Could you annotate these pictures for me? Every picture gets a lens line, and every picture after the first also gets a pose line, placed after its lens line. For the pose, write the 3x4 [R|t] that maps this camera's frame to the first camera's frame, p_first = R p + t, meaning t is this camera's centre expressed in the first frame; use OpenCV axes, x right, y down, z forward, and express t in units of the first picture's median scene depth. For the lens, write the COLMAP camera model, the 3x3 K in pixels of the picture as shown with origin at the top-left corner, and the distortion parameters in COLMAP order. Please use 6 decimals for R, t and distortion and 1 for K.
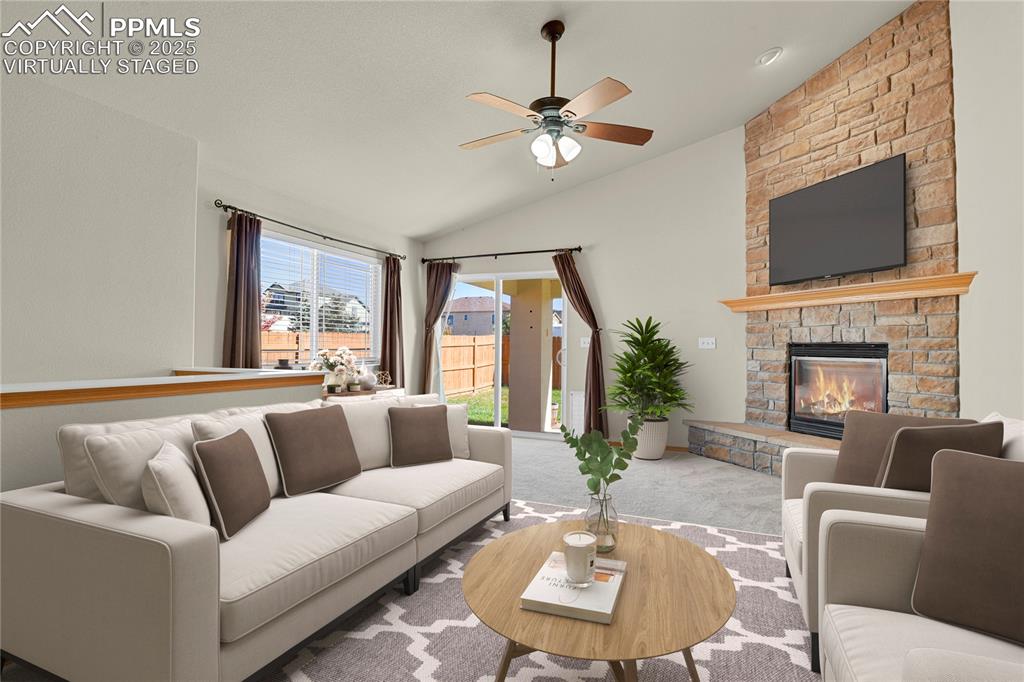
lens RADIAL K [[502.3, 0, 518.4], [0, 502.3, 341.5], [0, 0, 1]] dist [-0.027413, -0.000810]
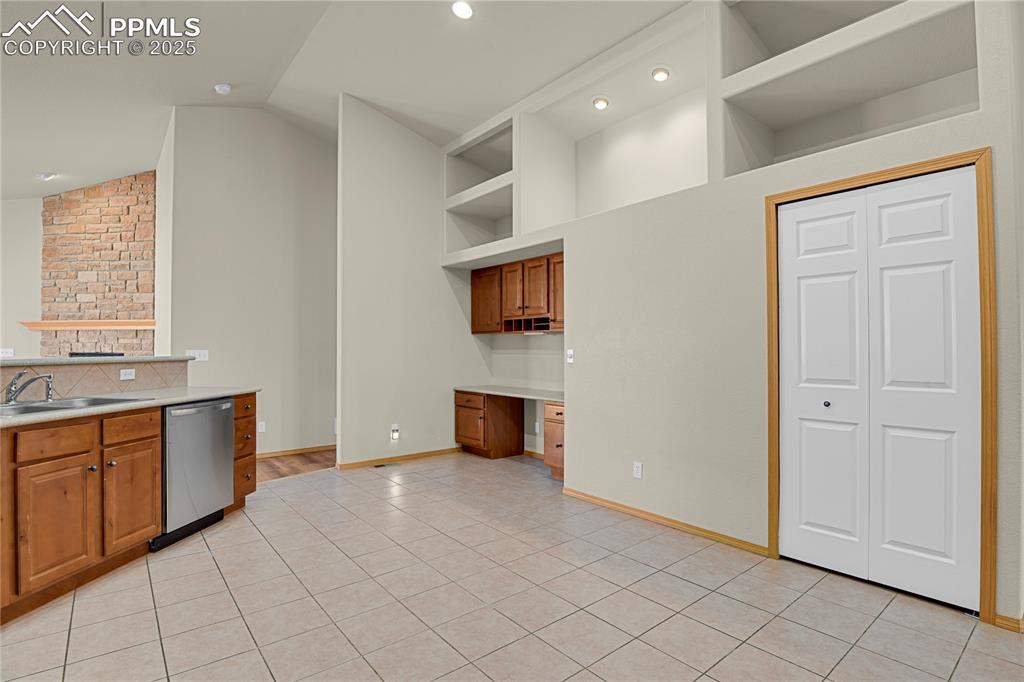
lens RADIAL K [[502.3, 0, 518.4], [0, 502.3, 341.5], [0, 0, 1]] dist [-0.027413, -0.000810]
pose [[0.478551, 0.007408, 0.878028, -0.135190], [-0.005158, 0.999971, -0.005626, -0.034362], [-0.878045, -0.001836, 0.478575, -1.038322]]
